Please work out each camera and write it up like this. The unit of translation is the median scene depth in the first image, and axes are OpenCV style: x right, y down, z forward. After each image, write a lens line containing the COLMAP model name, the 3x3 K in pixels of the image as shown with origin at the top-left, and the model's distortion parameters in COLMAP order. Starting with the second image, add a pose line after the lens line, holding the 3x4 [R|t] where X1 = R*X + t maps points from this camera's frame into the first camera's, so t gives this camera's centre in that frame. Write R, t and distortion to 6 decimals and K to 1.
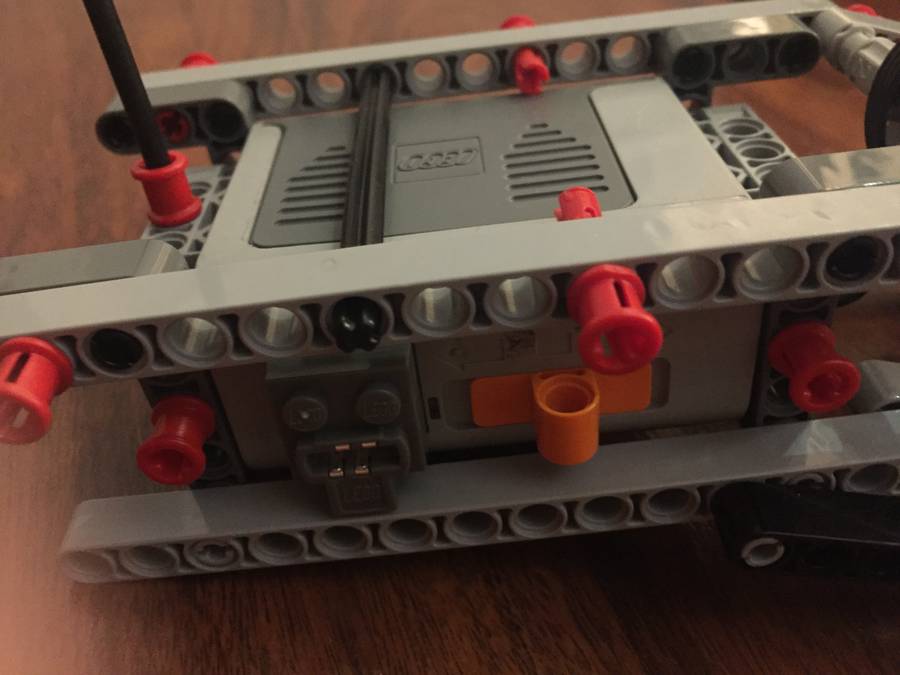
lens RADIAL K [[803.4, 0, 452.0], [0, 803.4, 338.5], [0, 0, 1]] dist [0.033562, -0.057049]
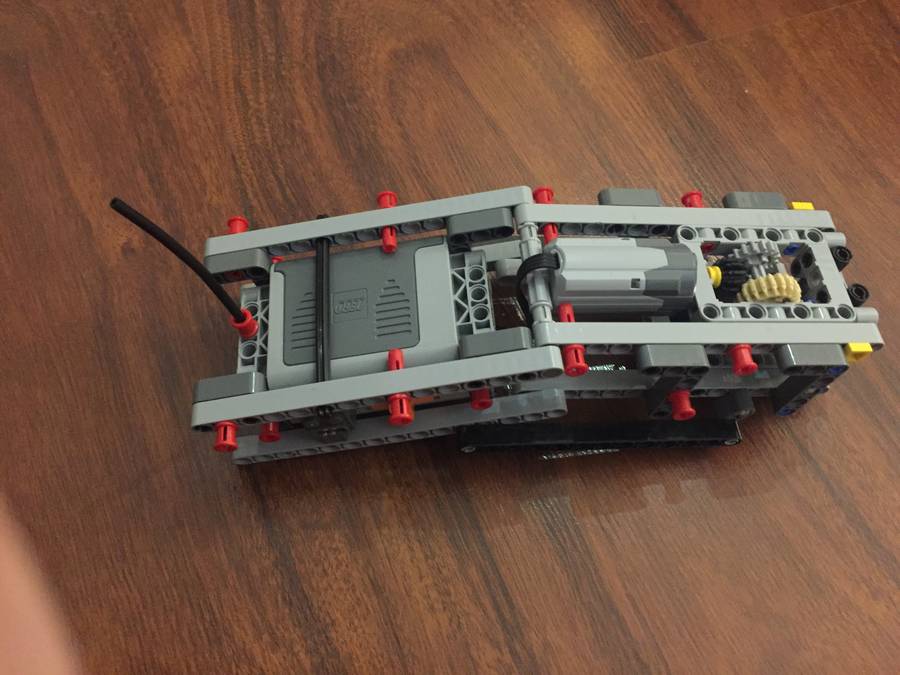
lens RADIAL K [[803.4, 0, 448.9], [0, 803.4, 338.0], [0, 0, 1]] dist [0.033562, -0.057049]
pose [[0.997358, -0.066066, -0.030202, 0.387158], [0.072638, 0.911307, 0.405270, -1.212751], [0.000748, -0.406394, 0.913698, -1.426571]]
